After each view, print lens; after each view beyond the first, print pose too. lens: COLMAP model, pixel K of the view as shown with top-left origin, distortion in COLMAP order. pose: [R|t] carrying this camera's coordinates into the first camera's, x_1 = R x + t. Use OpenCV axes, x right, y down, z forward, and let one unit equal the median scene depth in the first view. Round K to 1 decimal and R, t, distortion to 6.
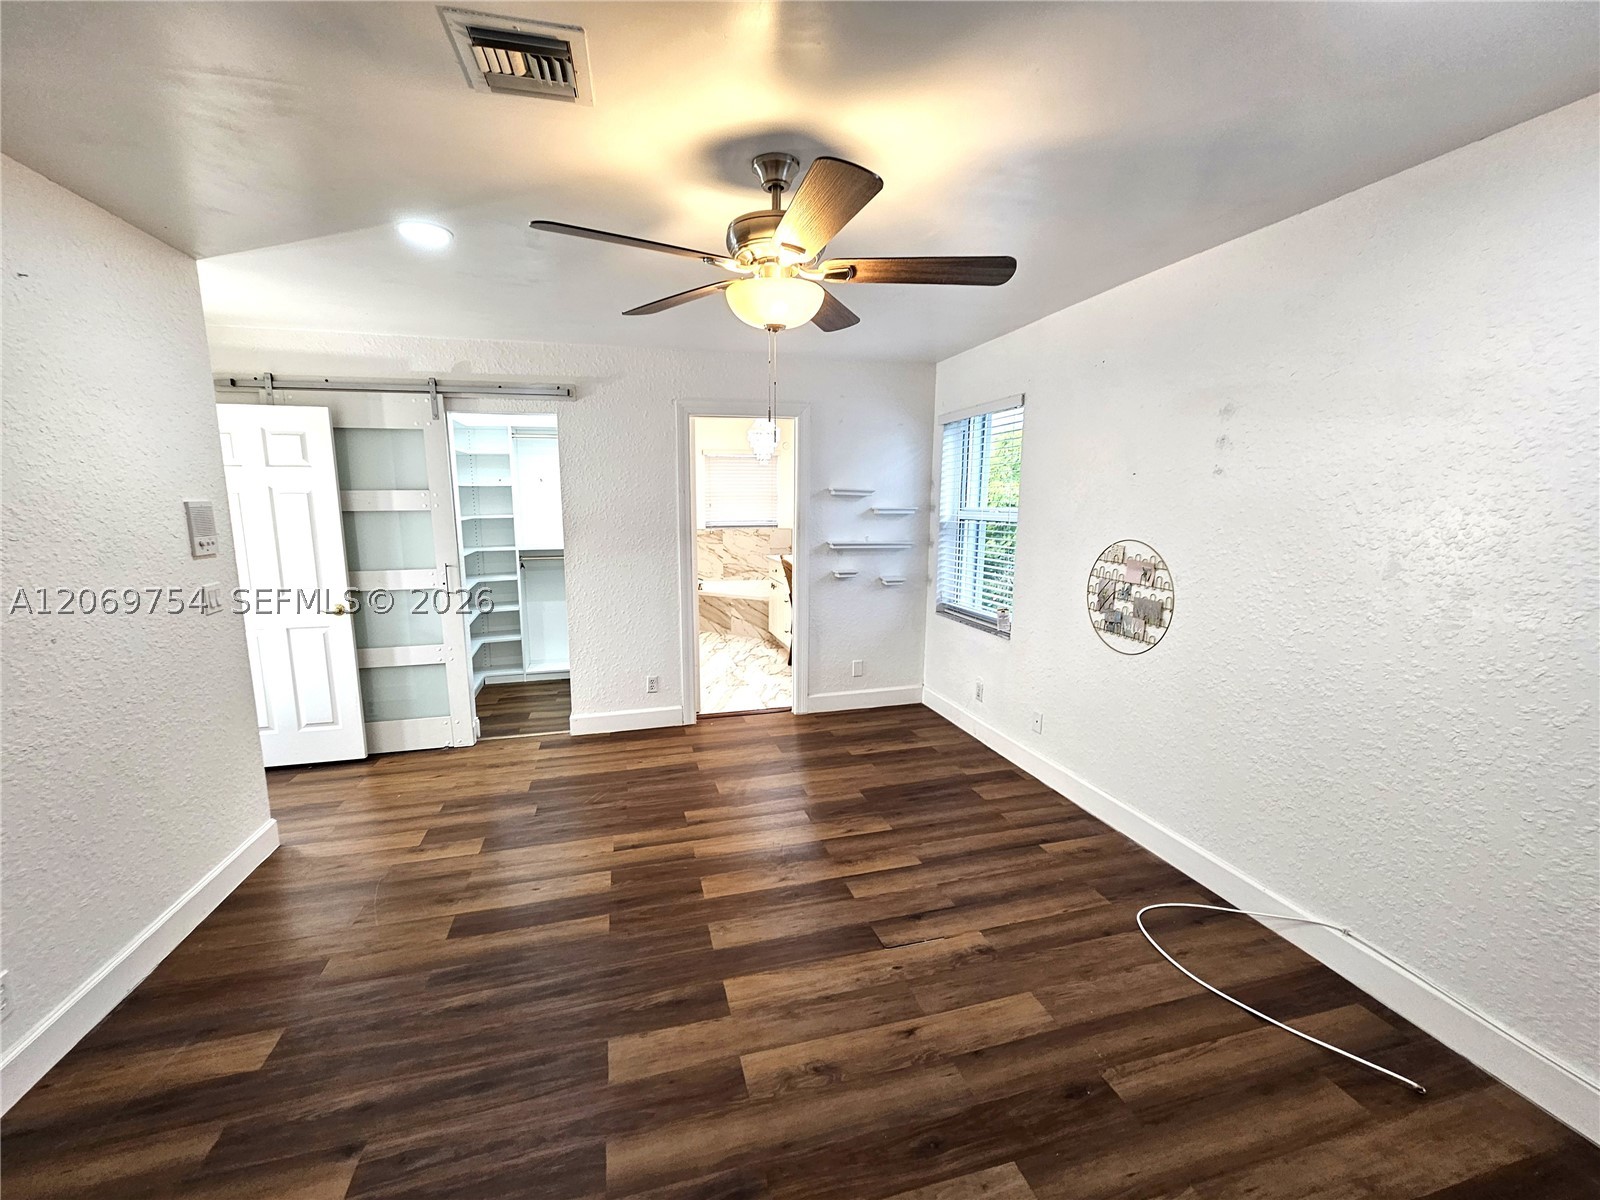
lens RADIAL K [[653.5, 0, 776.3], [0, 653.5, 601.7], [0, 0, 1]] dist [0.001522, -0.001182]
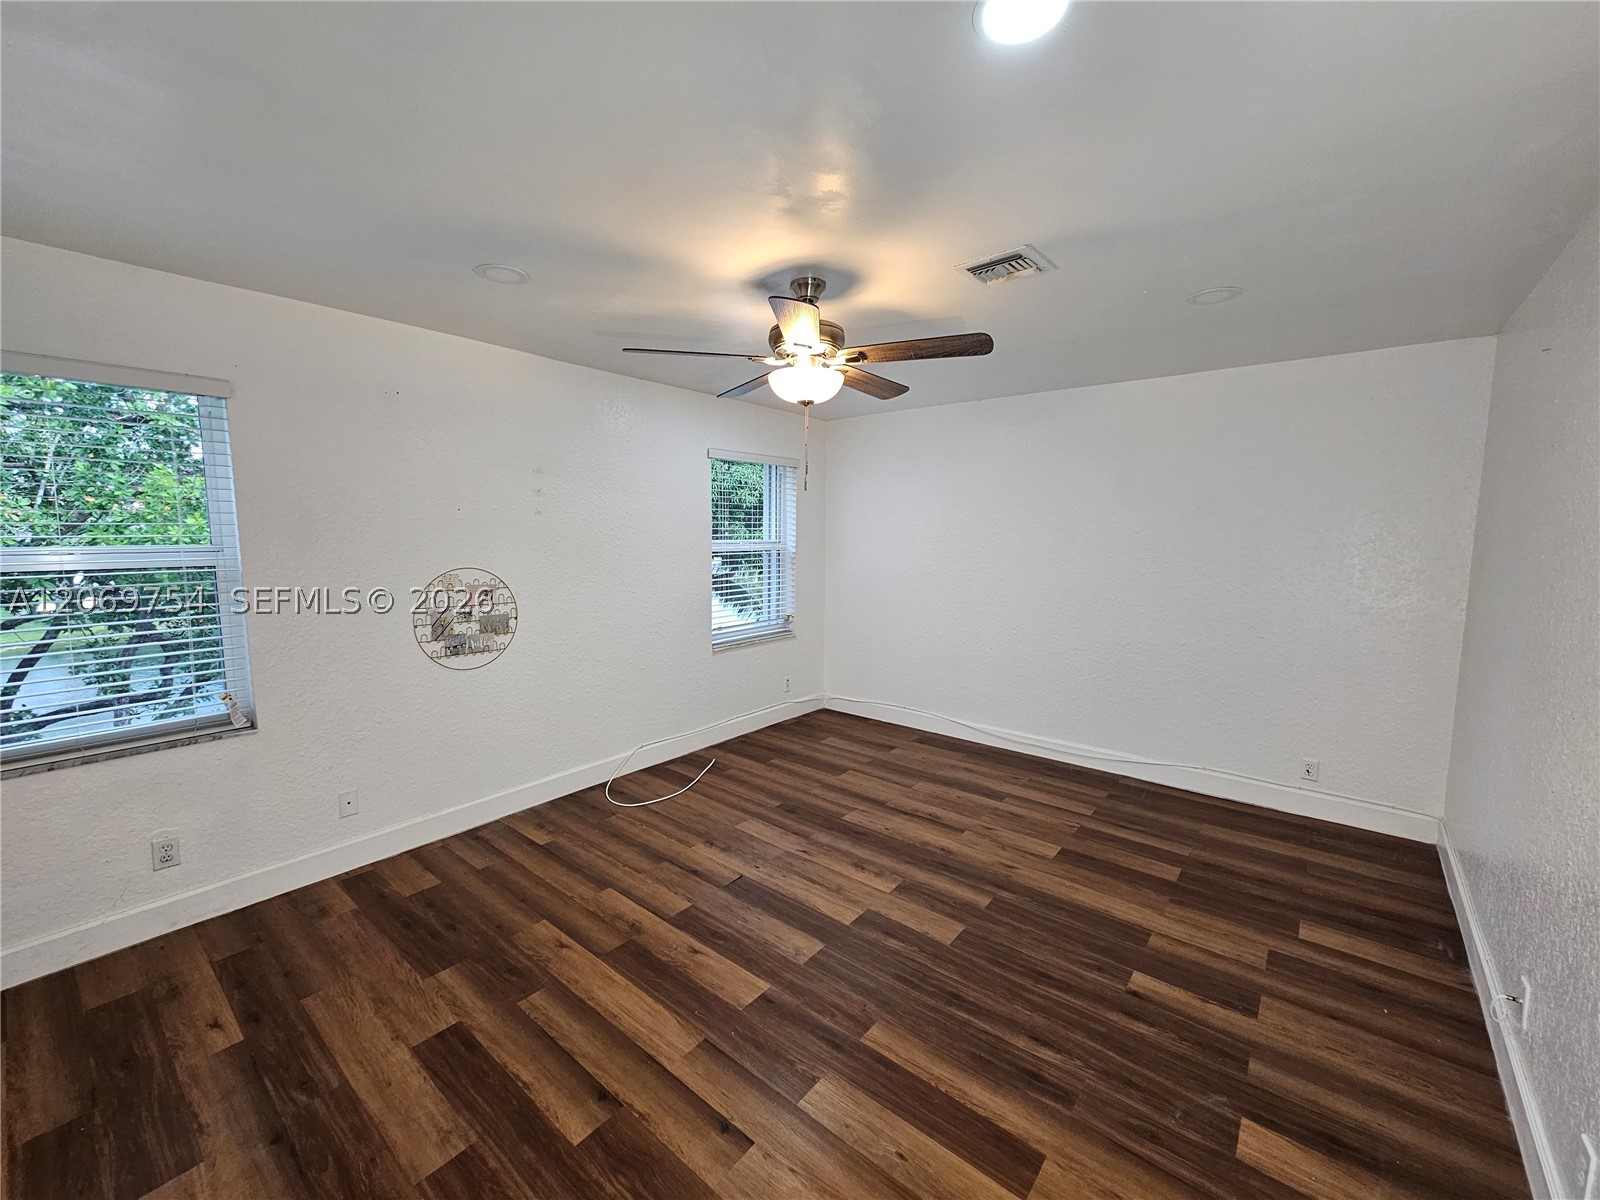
lens RADIAL K [[653.5, 0, 785.3], [0, 653.5, 602.0], [0, 0, 1]] dist [0.001522, -0.001182]
pose [[-0.586458, -0.092108, 0.804725, -0.724134], [0.120798, 0.972456, 0.199340, -0.205372], [-0.800921, 0.214113, -0.559179, 1.266281]]
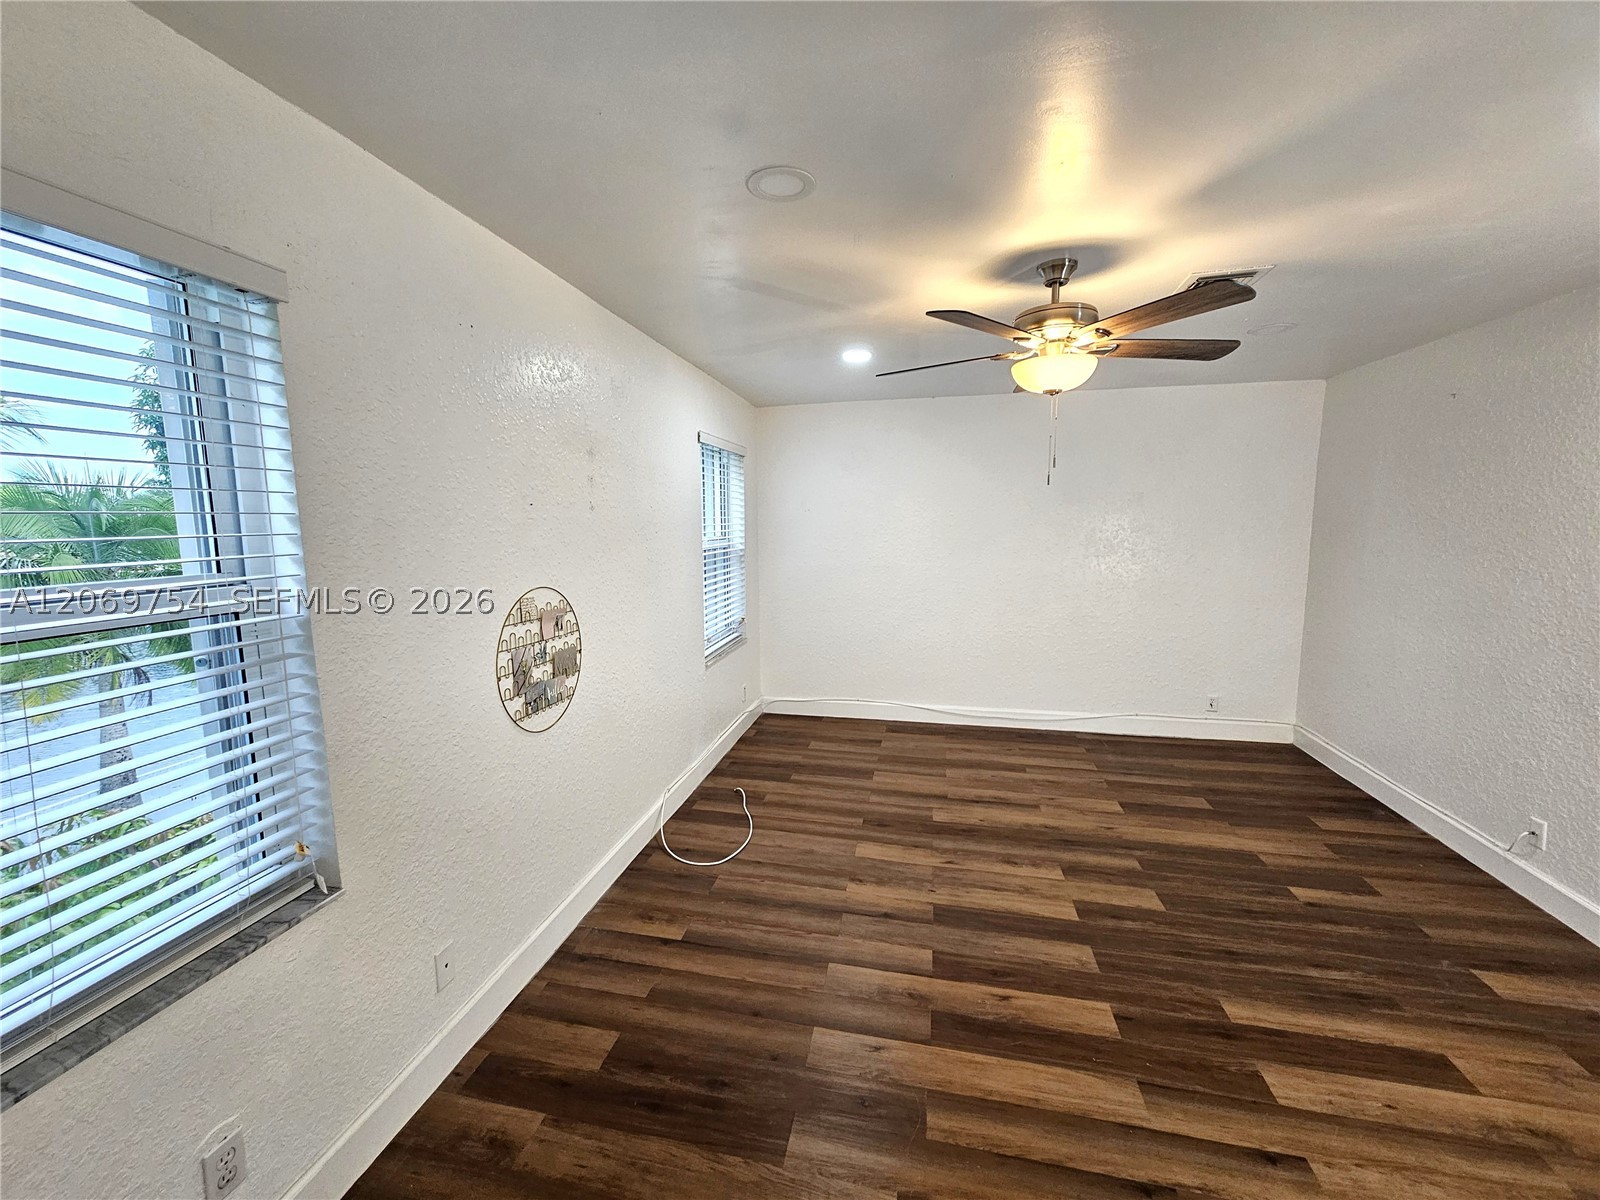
lens RADIAL K [[653.5, 0, 784.3], [0, 653.5, 604.1], [0, 0, 1]] dist [0.001522, -0.001182]
pose [[-0.895207, -0.049533, 0.442889, -0.076733], [0.077385, 0.961429, 0.263944, -0.274650], [-0.438880, 0.270558, -0.856845, 1.637442]]
